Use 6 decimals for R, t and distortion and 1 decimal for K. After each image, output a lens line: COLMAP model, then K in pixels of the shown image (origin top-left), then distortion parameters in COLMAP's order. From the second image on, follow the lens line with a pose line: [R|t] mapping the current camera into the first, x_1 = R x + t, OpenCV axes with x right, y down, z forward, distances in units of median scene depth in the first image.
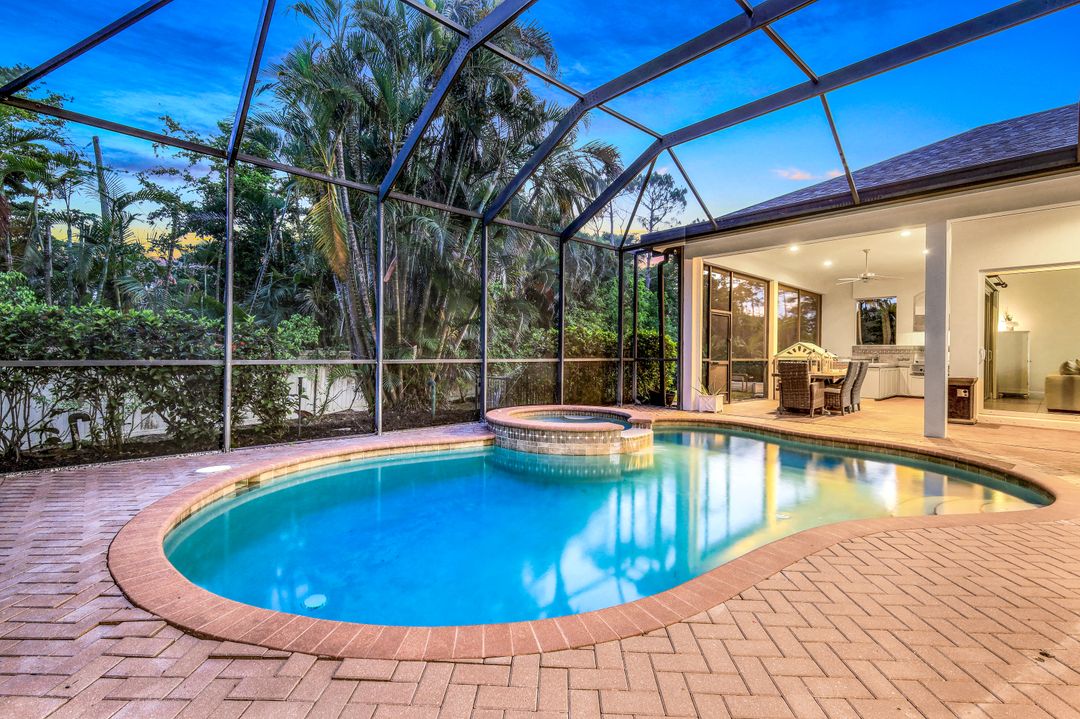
lens RADIAL K [[478.1, 0, 549.1], [0, 478.1, 356.7], [0, 0, 1]] dist [0.009538, -0.000244]
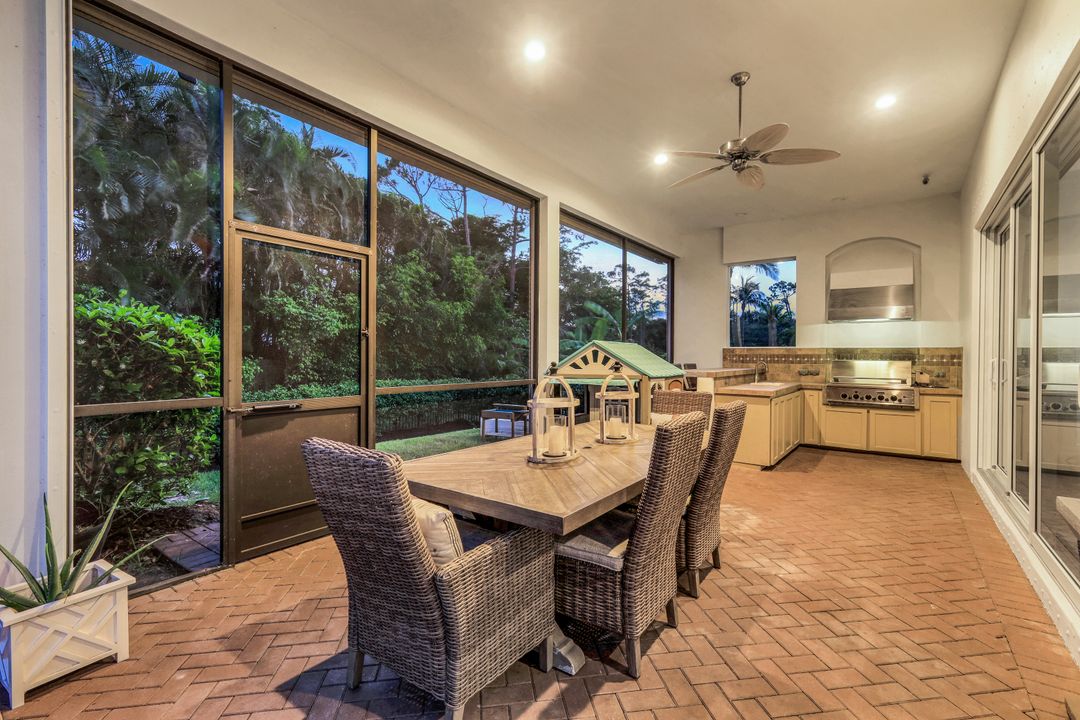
lens RADIAL K [[462.6, 0, 540.0], [0, 462.6, 360.0], [0, 0, 1]] dist [0.002507, 0.000053]
pose [[0.987583, -0.007625, 0.156910, 0.381663], [0.007908, 0.999968, -0.001178, -0.012281], [-0.156896, 0.002404, 0.987612, 0.568201]]
